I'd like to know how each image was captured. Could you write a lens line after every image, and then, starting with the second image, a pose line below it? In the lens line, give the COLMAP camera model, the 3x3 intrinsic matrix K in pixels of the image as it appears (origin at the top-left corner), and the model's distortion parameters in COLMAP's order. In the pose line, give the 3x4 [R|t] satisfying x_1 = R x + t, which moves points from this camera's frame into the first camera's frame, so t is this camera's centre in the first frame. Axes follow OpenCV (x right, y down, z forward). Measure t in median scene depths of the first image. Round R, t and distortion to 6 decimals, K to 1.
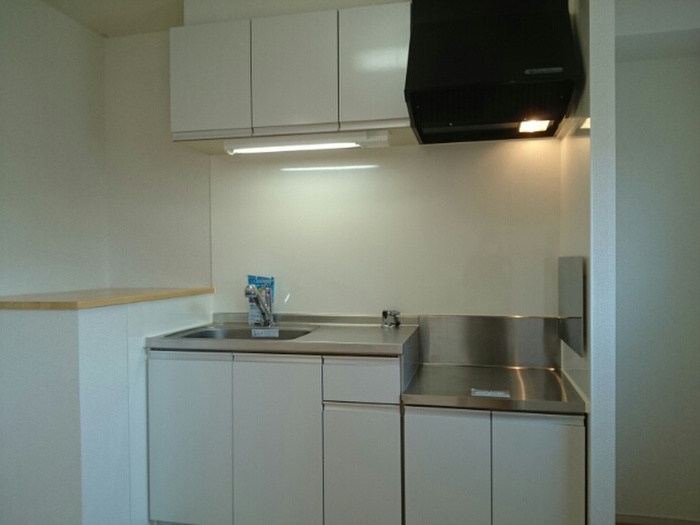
lens RADIAL K [[552.3, 0, 350.0], [0, 552.3, 262.5], [0, 0, 1]] dist [0.035091, -0.010442]
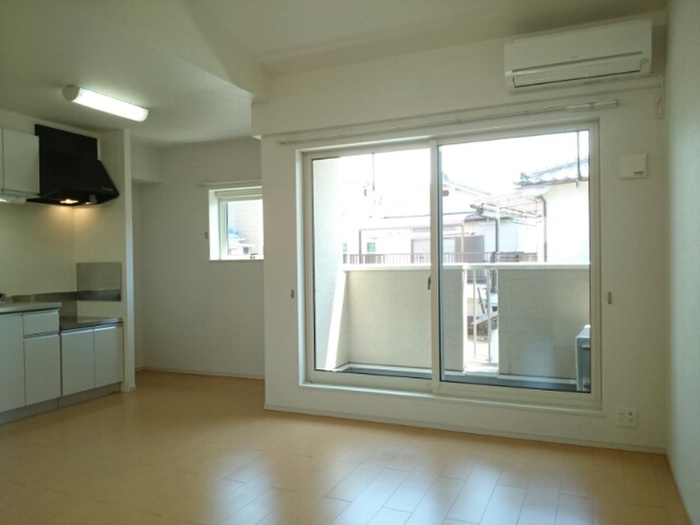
lens RADIAL K [[552.3, 0, 350.0], [0, 552.3, 262.5], [0, 0, 1]] dist [0.035091, -0.010442]
pose [[0.186119, 0.008637, 0.982489, -1.613551], [0.025552, 0.999581, -0.013627, 0.044548], [-0.982195, 0.027640, 0.185820, -0.455360]]
